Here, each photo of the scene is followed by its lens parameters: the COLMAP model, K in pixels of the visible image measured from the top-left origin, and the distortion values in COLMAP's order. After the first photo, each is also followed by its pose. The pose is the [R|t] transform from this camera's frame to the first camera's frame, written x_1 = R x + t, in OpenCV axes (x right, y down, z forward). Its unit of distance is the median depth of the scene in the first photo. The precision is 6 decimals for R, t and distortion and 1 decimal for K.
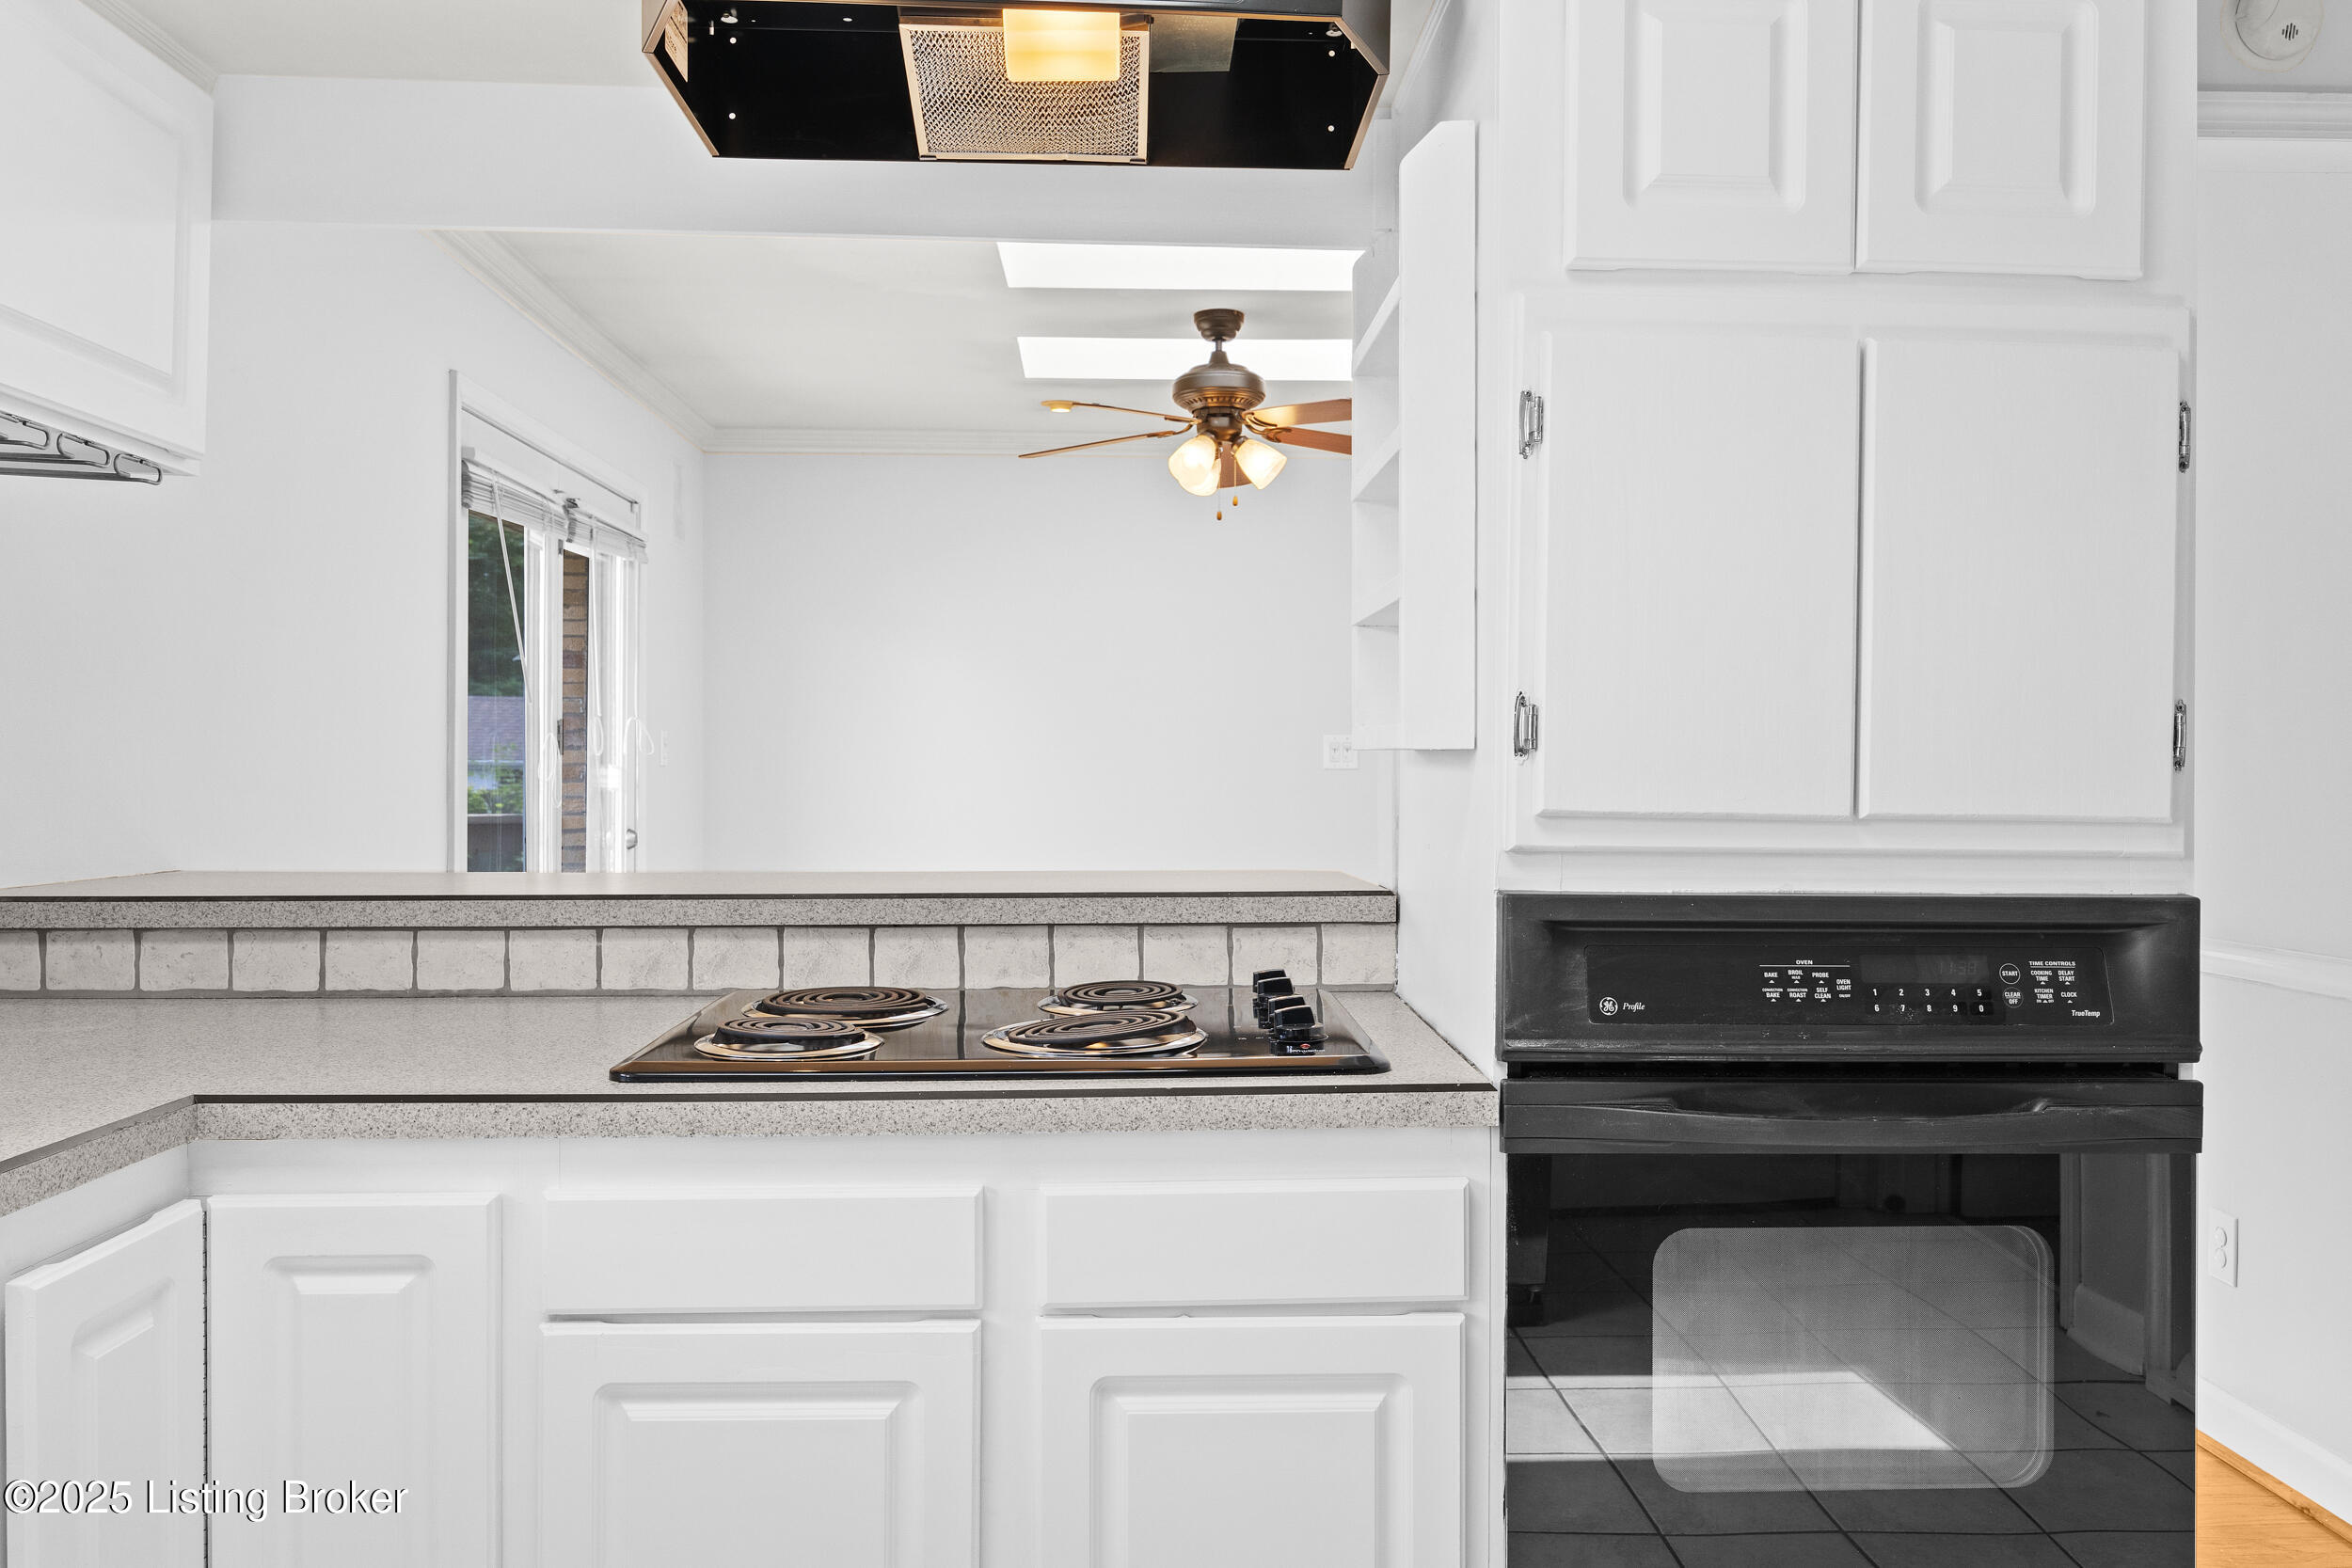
lens RADIAL K [[1775.7, 0, 1223.8], [0, 1775.7, 791.5], [0, 0, 1]] dist [0.003719, -0.008133]
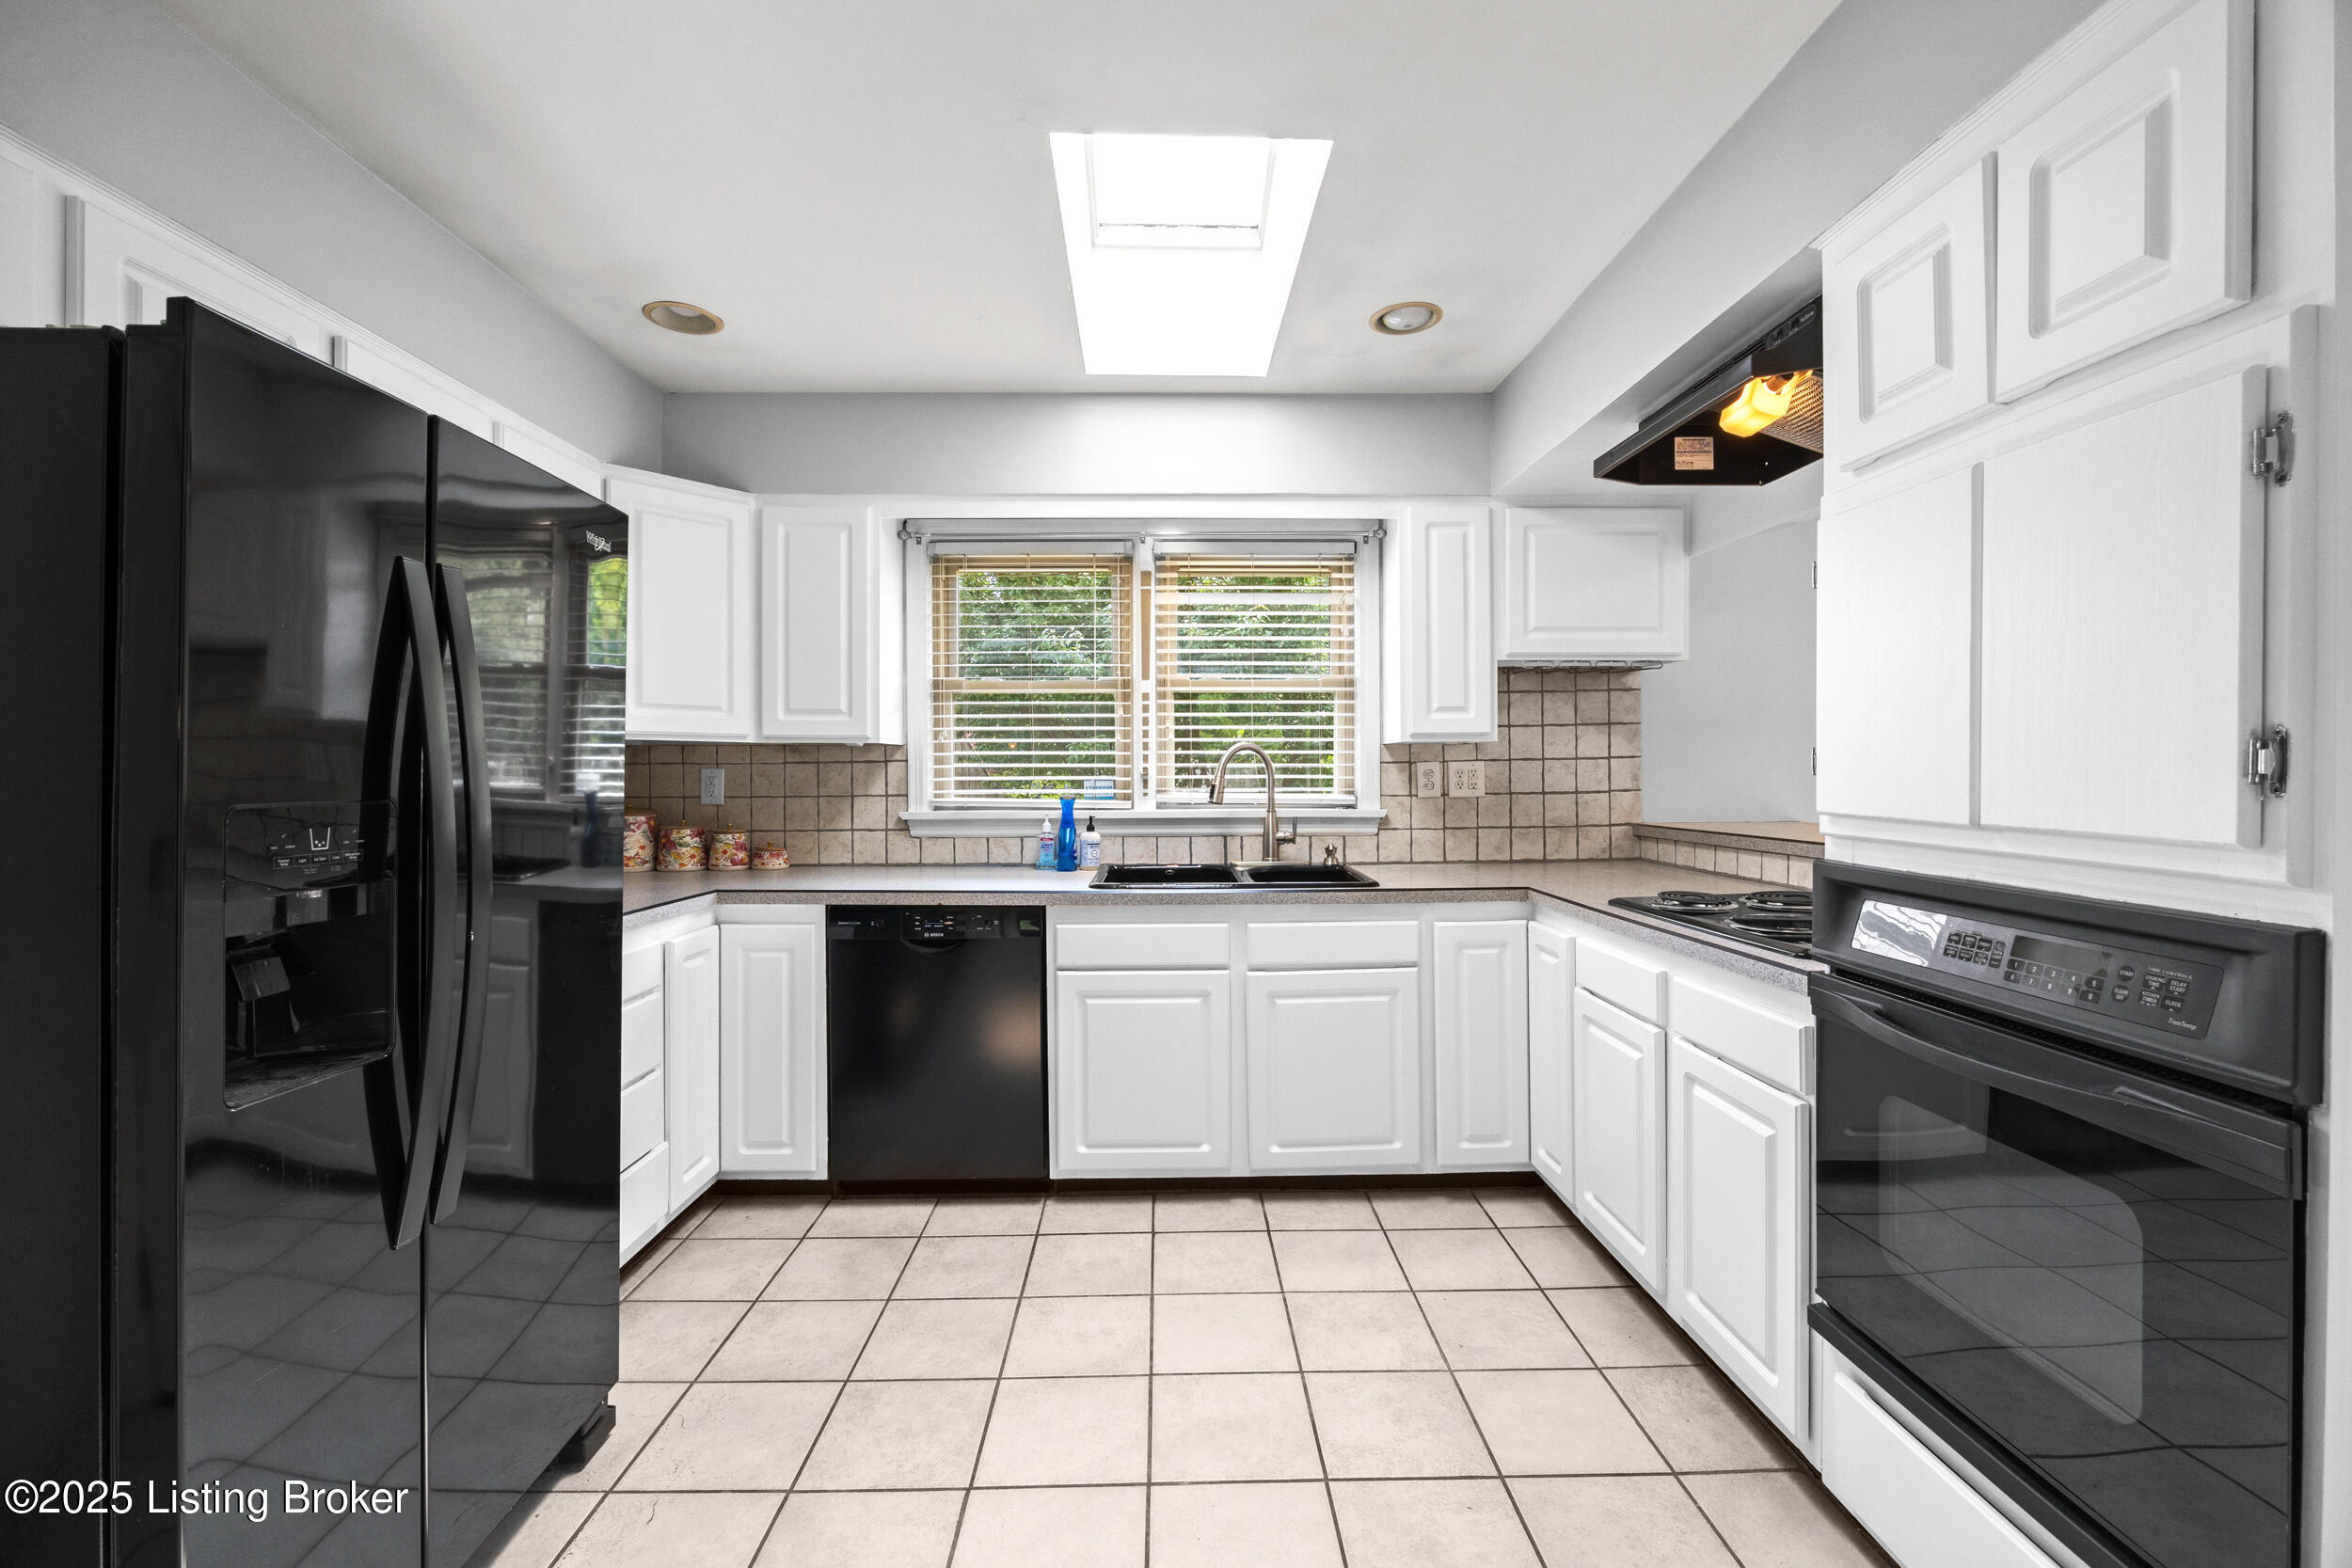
lens RADIAL K [[1035.6, 0, 1179.7], [0, 1035.6, 768.2], [0, 0, 1]] dist [-0.000979, -0.000065]
pose [[-0.034443, -0.001319, -0.999406, 0.999846], [-0.010555, 0.999944, -0.000956, -0.019117], [0.999351, 0.010516, -0.034455, 0.371342]]
